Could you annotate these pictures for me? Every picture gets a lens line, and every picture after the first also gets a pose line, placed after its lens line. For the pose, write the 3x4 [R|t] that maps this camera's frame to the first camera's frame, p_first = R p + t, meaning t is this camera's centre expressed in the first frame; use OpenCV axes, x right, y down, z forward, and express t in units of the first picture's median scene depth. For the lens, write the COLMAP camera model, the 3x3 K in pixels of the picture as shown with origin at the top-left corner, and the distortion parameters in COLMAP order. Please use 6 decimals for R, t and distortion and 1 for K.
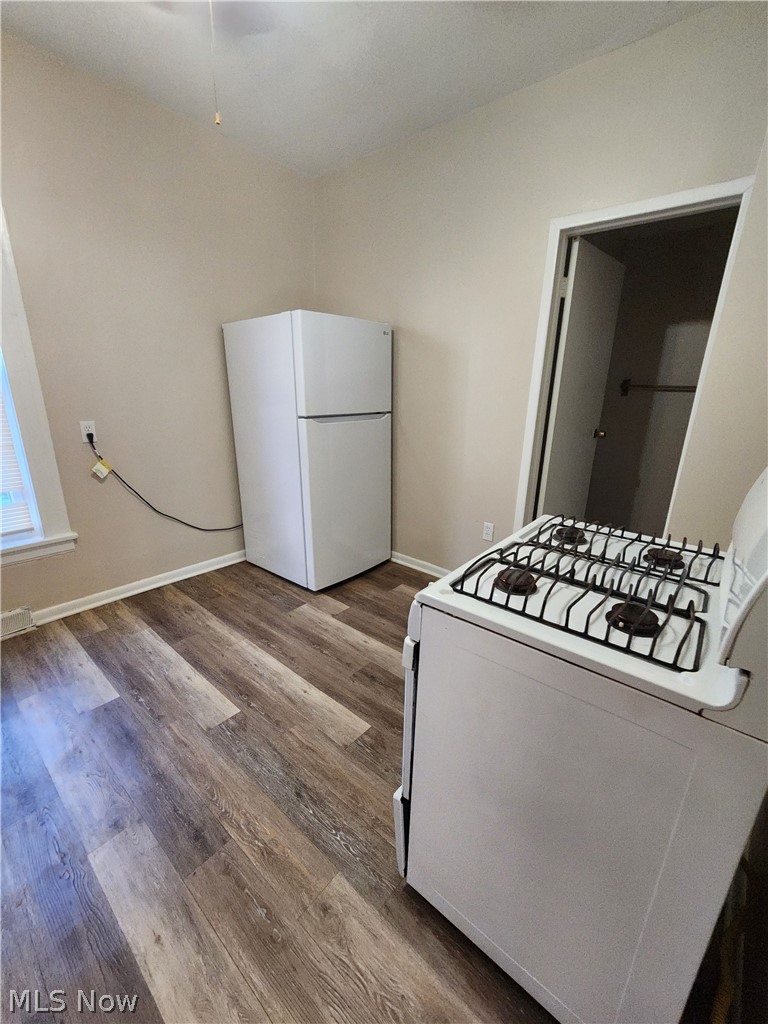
lens RADIAL K [[424.8, 0, 387.2], [0, 424.8, 518.1], [0, 0, 1]] dist [-0.004820, 0.002937]
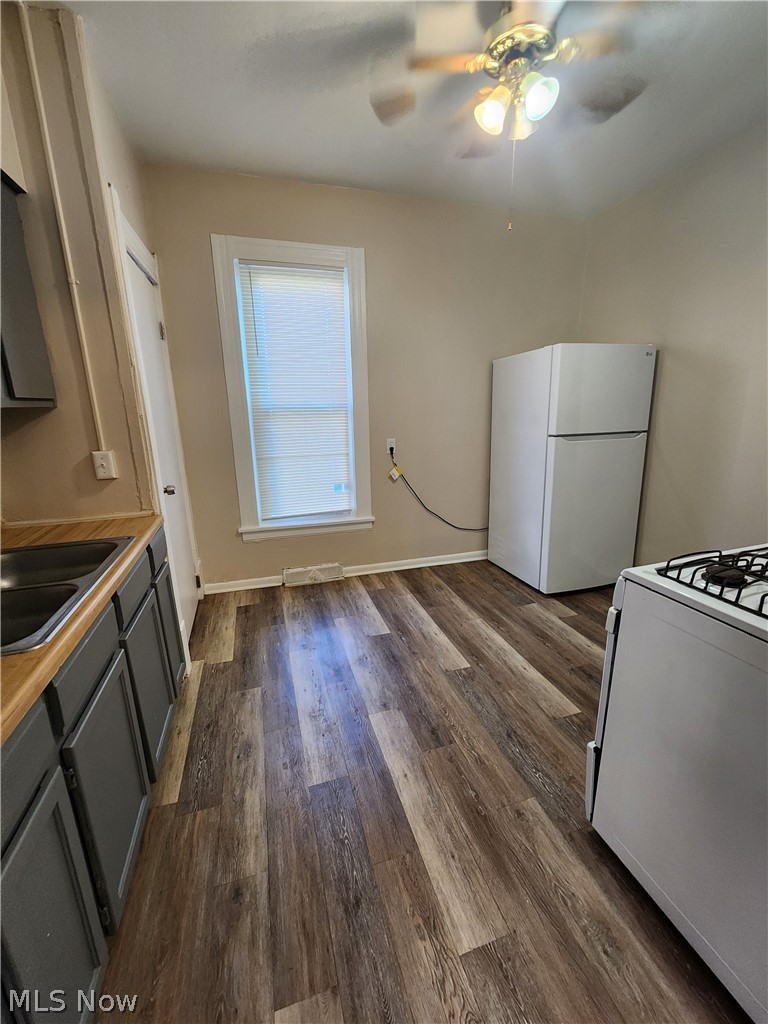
lens RADIAL K [[424.8, 0, 389.7], [0, 424.8, 517.6], [0, 0, 1]] dist [-0.004820, 0.002937]
pose [[0.845284, 0.100507, -0.524779, 0.064203], [-0.126023, 0.991942, -0.013011, 0.061605], [0.519243, 0.077133, 0.851139, -0.220014]]
